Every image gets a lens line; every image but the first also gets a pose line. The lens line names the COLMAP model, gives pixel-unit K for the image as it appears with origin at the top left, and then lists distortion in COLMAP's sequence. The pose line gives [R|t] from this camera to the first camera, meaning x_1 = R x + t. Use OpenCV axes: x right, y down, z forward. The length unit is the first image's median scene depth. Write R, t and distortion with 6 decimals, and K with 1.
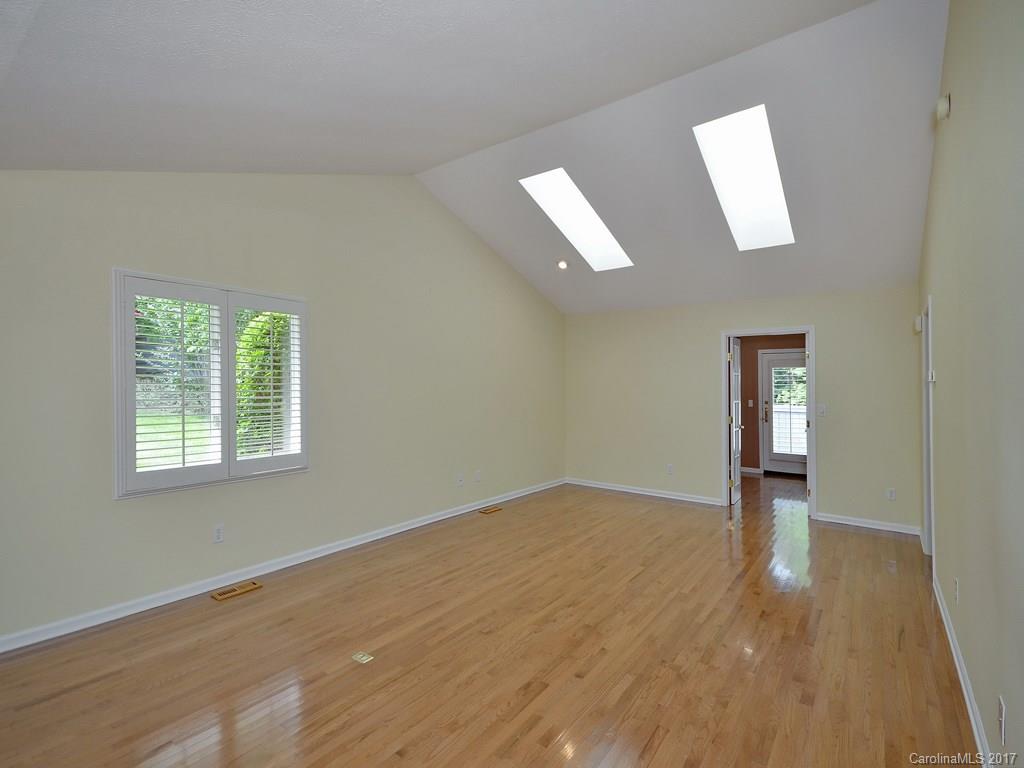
lens RADIAL K [[466.9, 0, 513.4], [0, 466.9, 381.6], [0, 0, 1]] dist [0.000200, -0.000404]
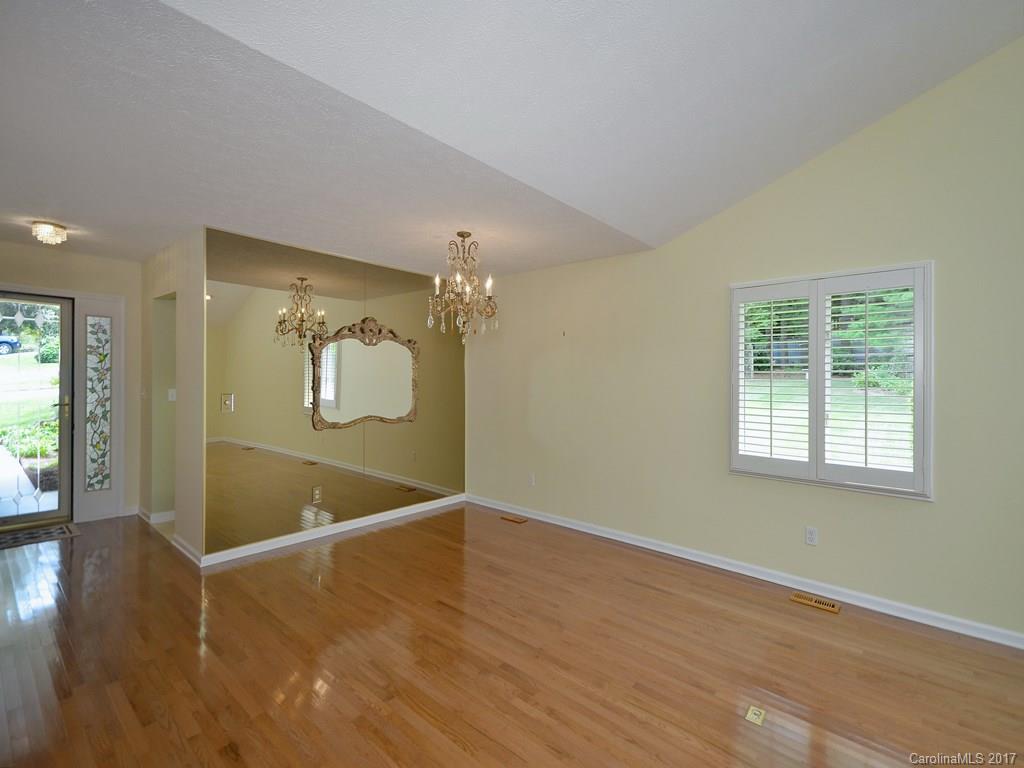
lens RADIAL K [[472.4, 0, 515.4], [0, 472.4, 383.1], [0, 0, 1]] dist [0.022321, 0.000041]
pose [[-0.066619, 0.009588, -0.997732, 0.439541], [0.004791, 0.999945, 0.009289, 0.000818], [0.997767, -0.004161, -0.066661, 0.525909]]
